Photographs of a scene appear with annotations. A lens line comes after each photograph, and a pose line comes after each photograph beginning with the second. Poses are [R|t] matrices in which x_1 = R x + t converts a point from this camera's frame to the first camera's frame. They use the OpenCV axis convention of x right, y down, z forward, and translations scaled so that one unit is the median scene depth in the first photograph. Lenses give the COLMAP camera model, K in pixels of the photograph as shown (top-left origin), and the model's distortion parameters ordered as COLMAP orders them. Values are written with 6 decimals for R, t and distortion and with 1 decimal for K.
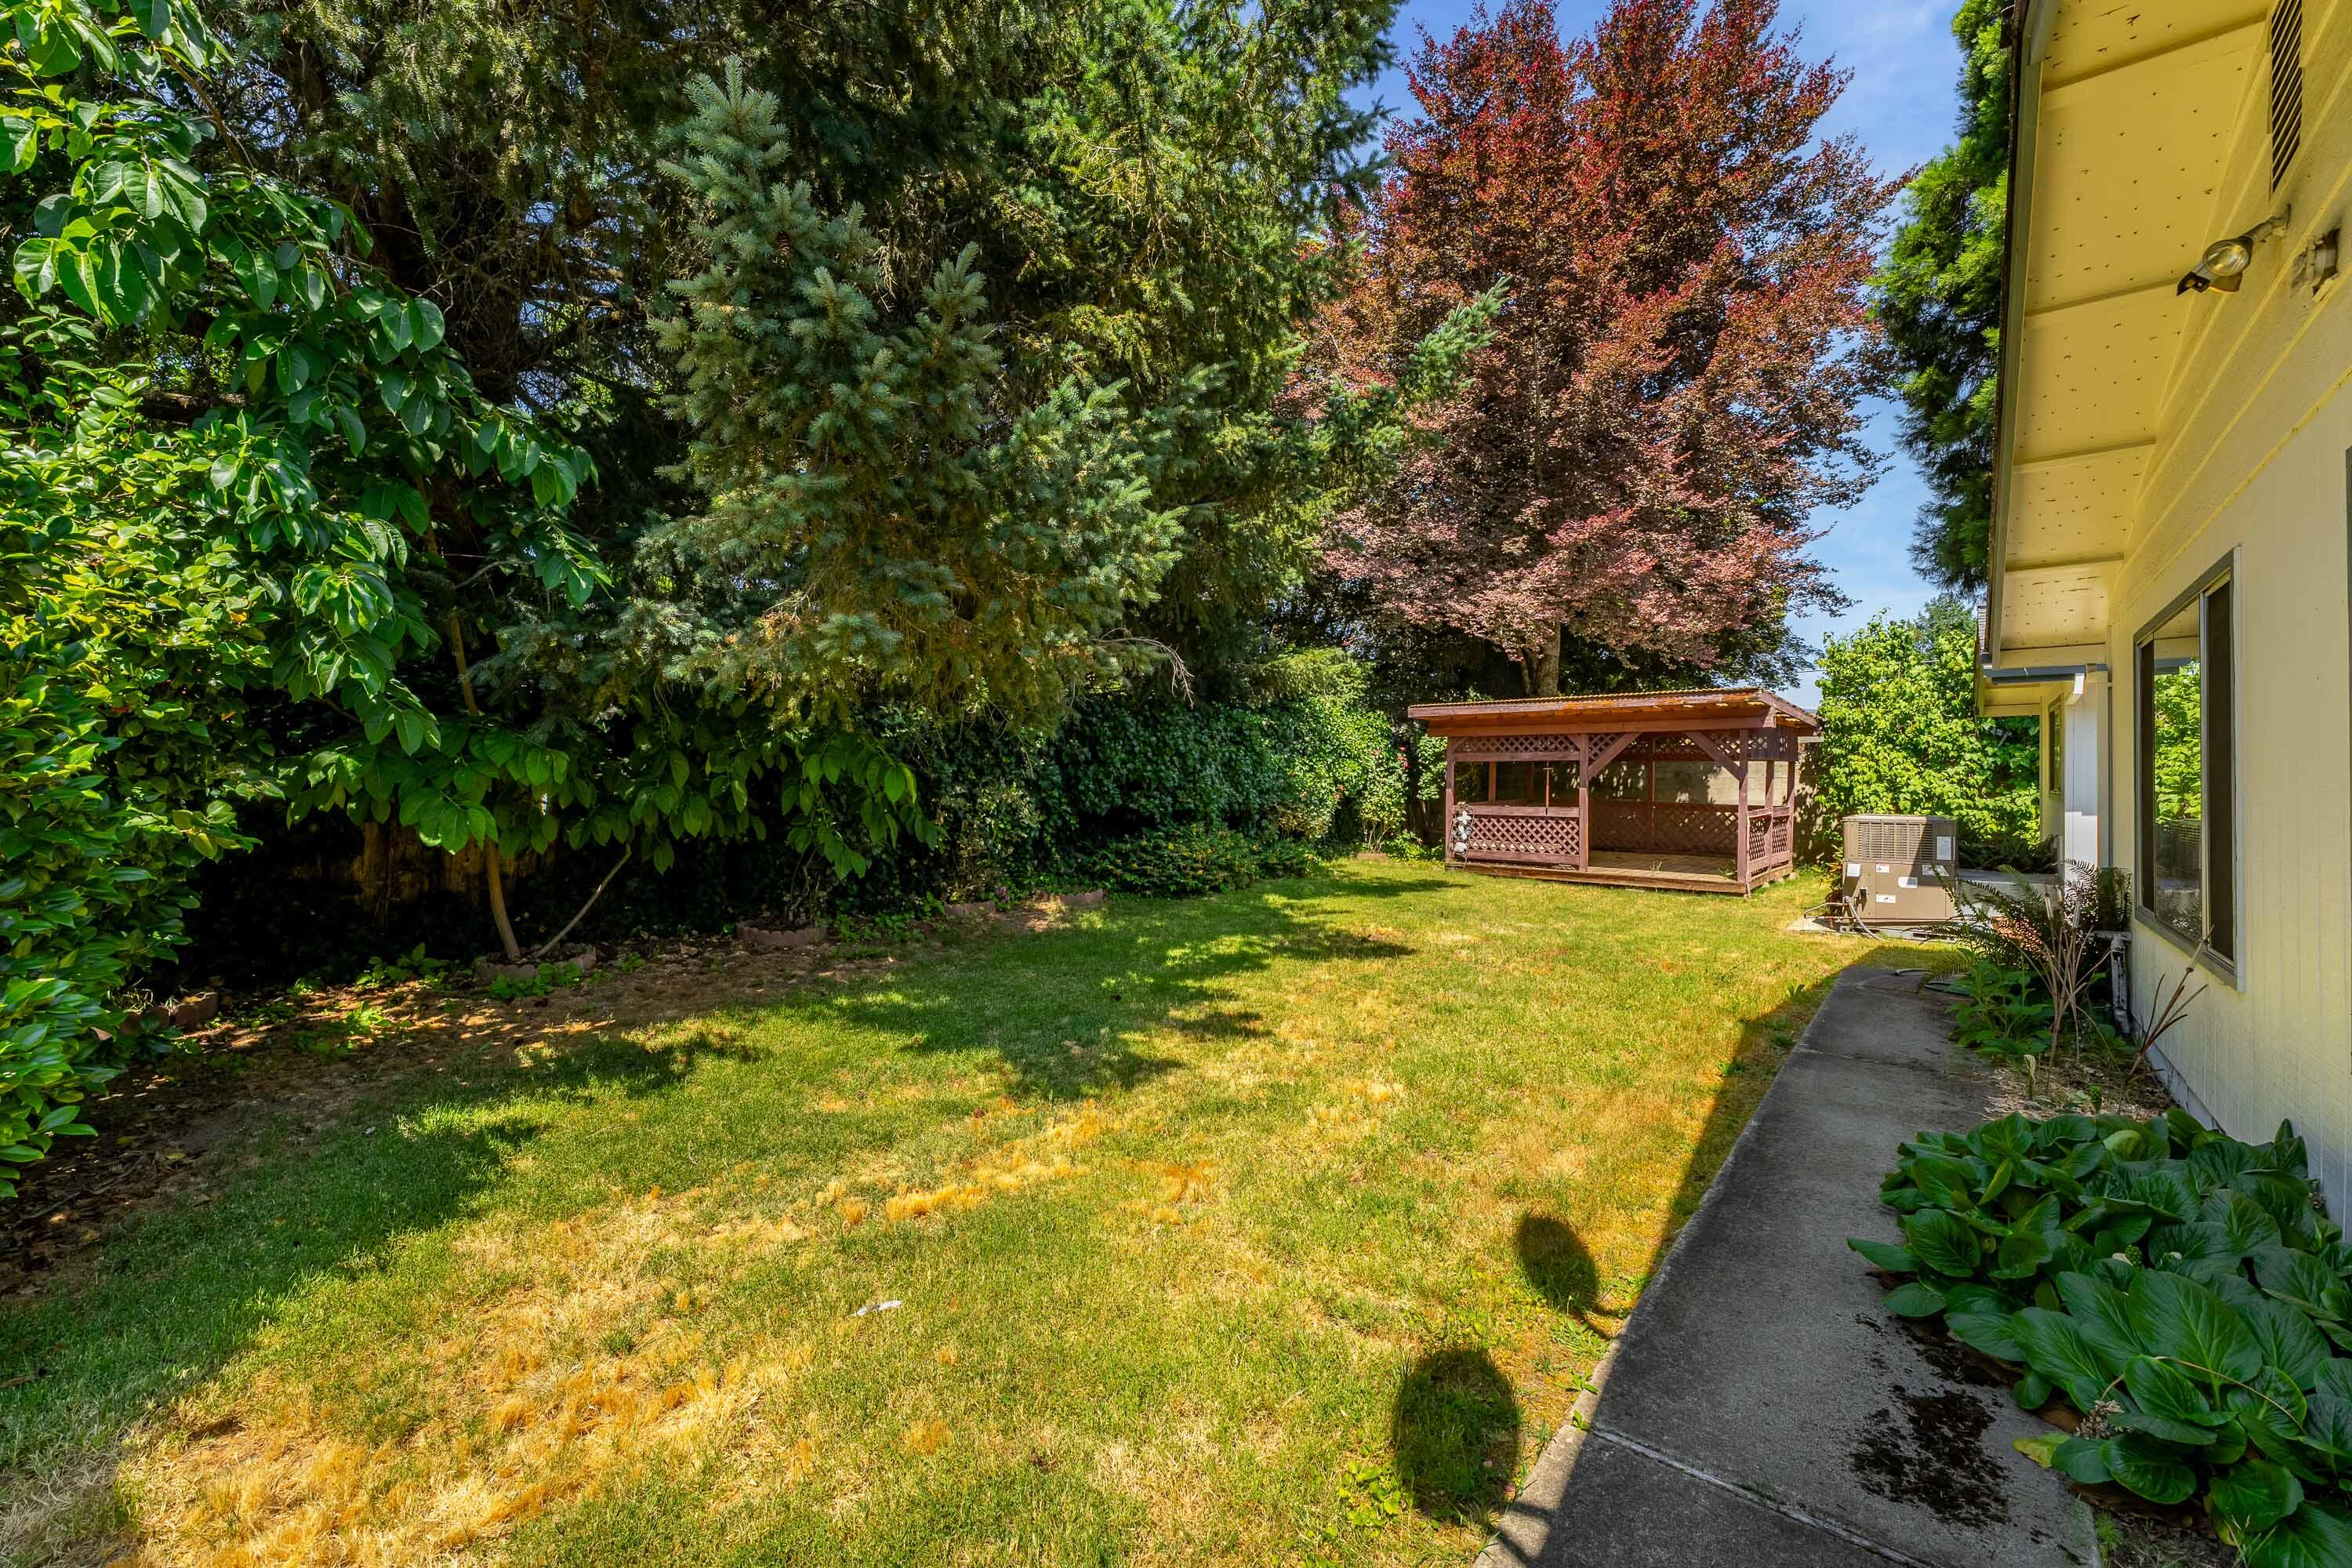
lens RADIAL K [[938.6, 0, 1176.0], [0, 938.6, 784.0], [0, 0, 1]] dist [0.000146, 0.000176]
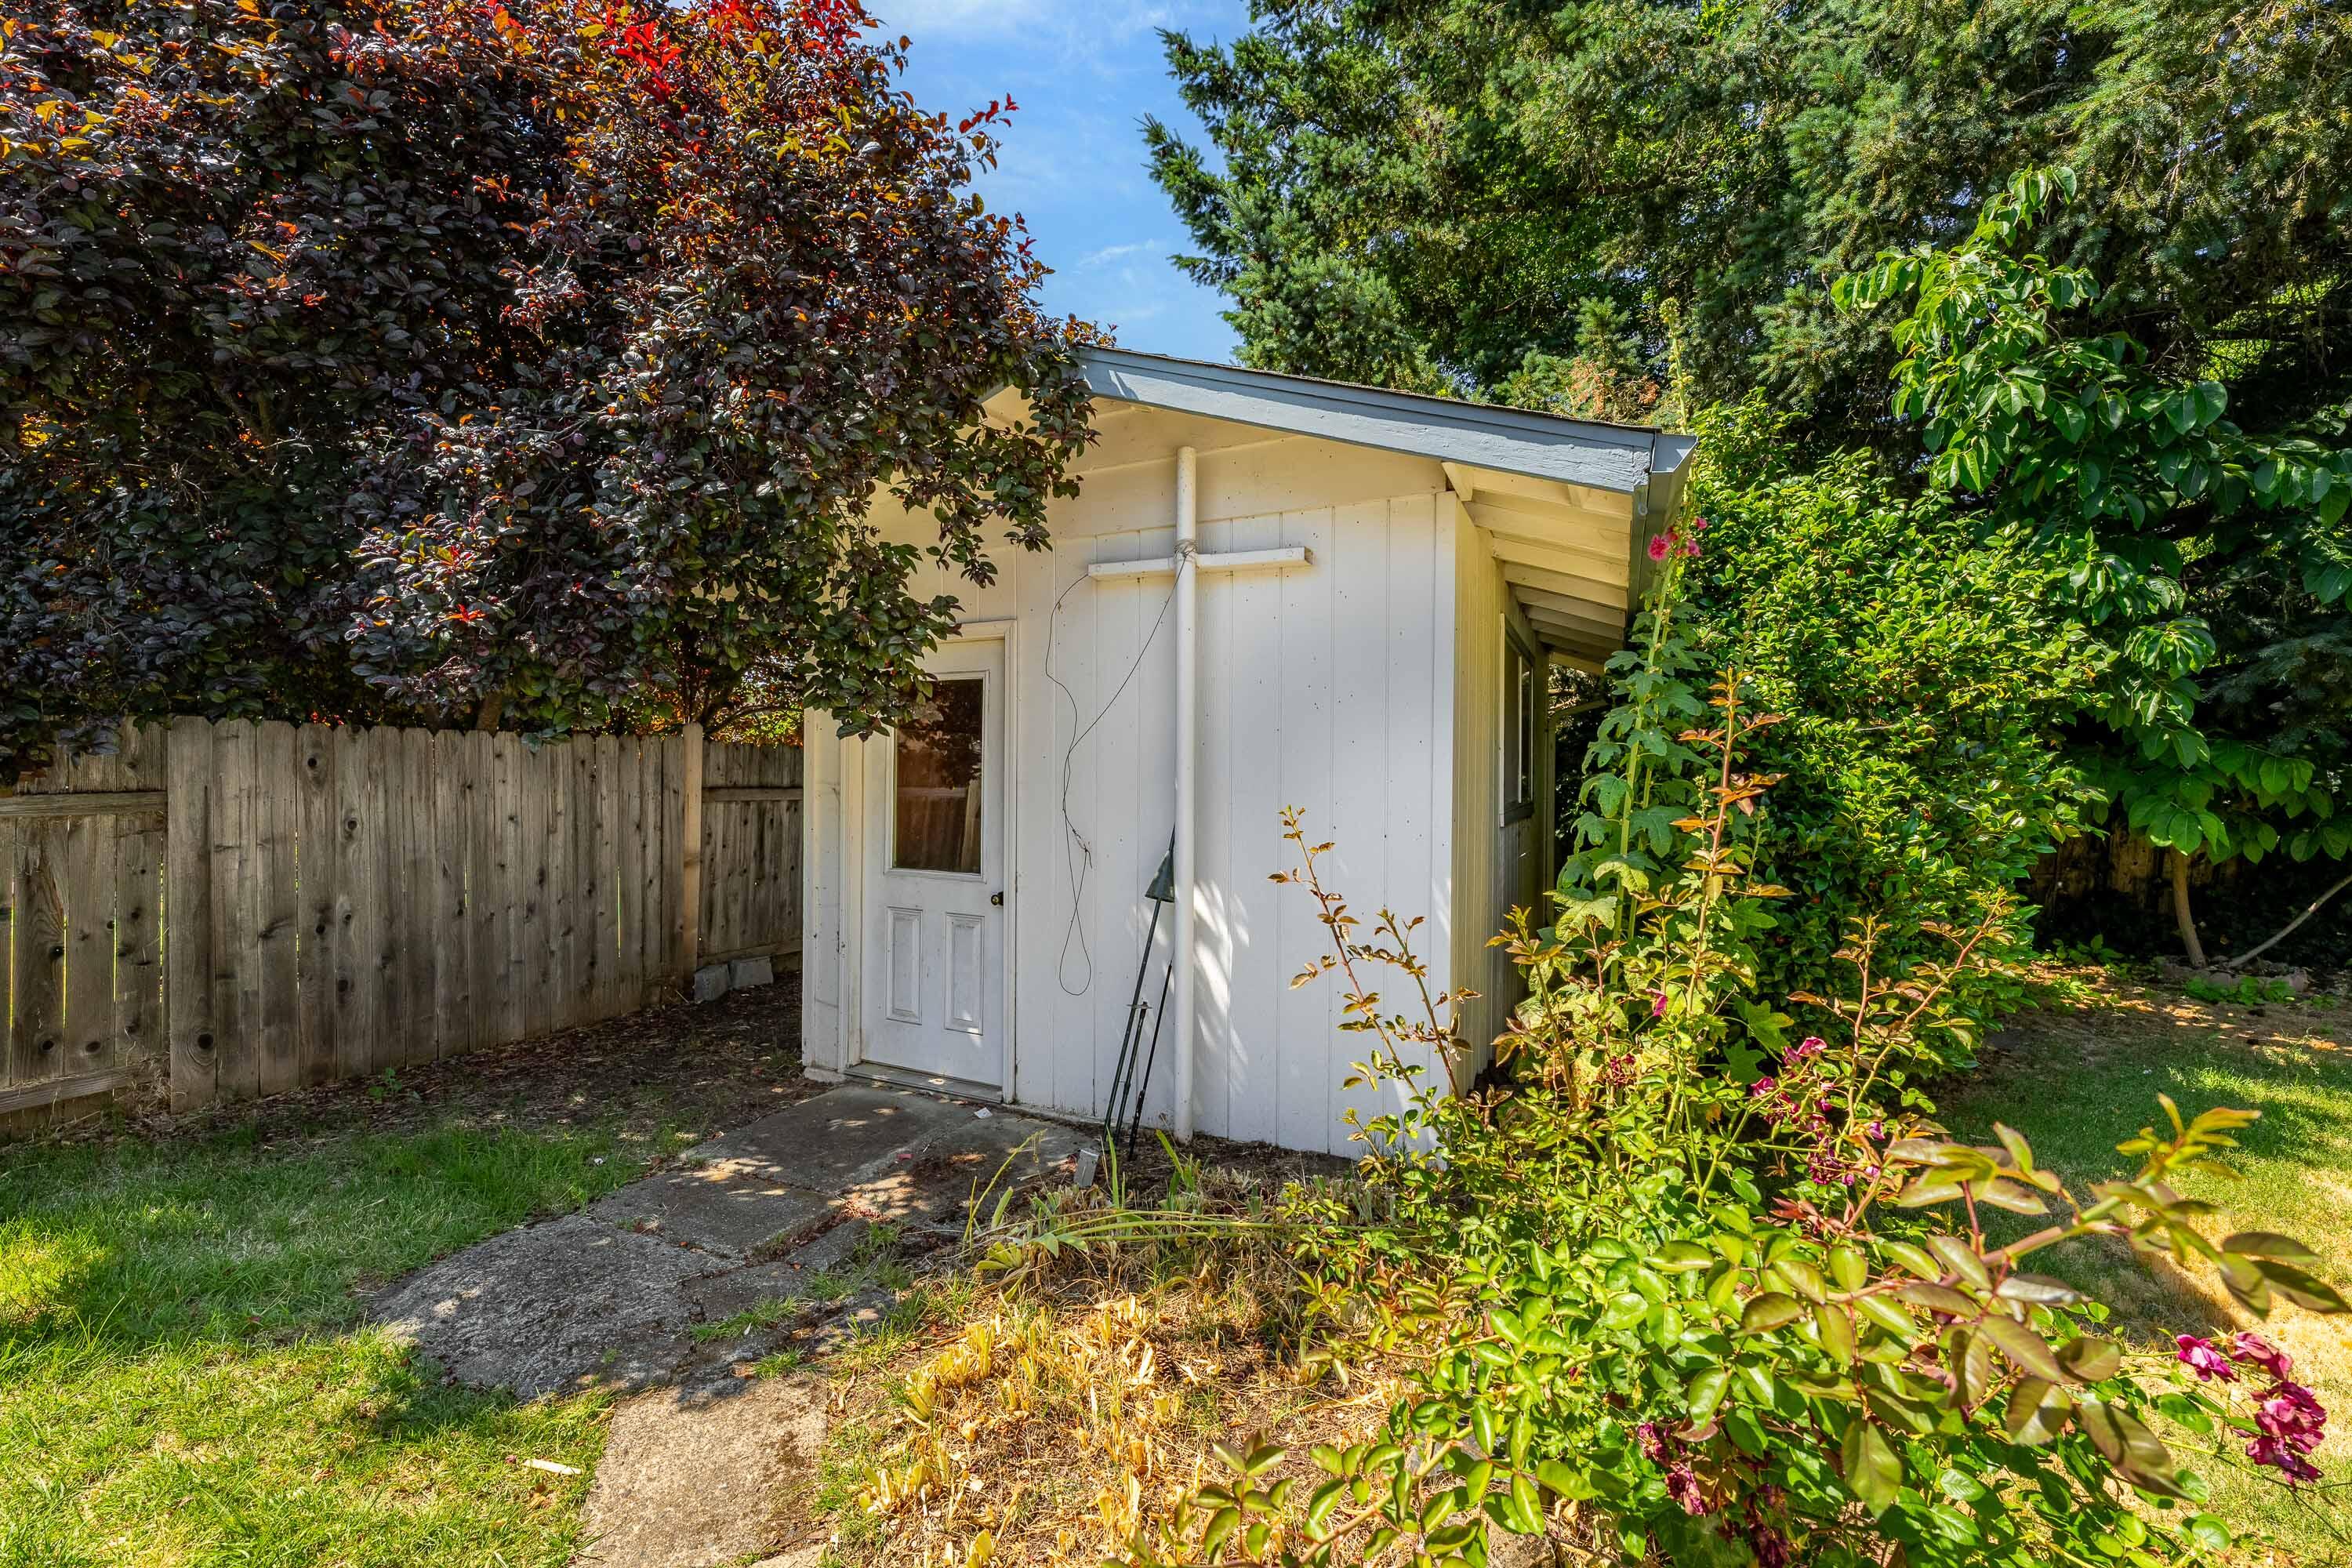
lens RADIAL K [[938.6, 0, 1176.0], [0, 938.6, 784.0], [0, 0, 1]] dist [0.000146, 0.000176]
pose [[0.222874, 0.003661, -0.974840, 0.075838], [-0.009808, 0.999951, 0.001513, -0.000431], [0.974798, 0.009224, 0.222899, -0.632942]]
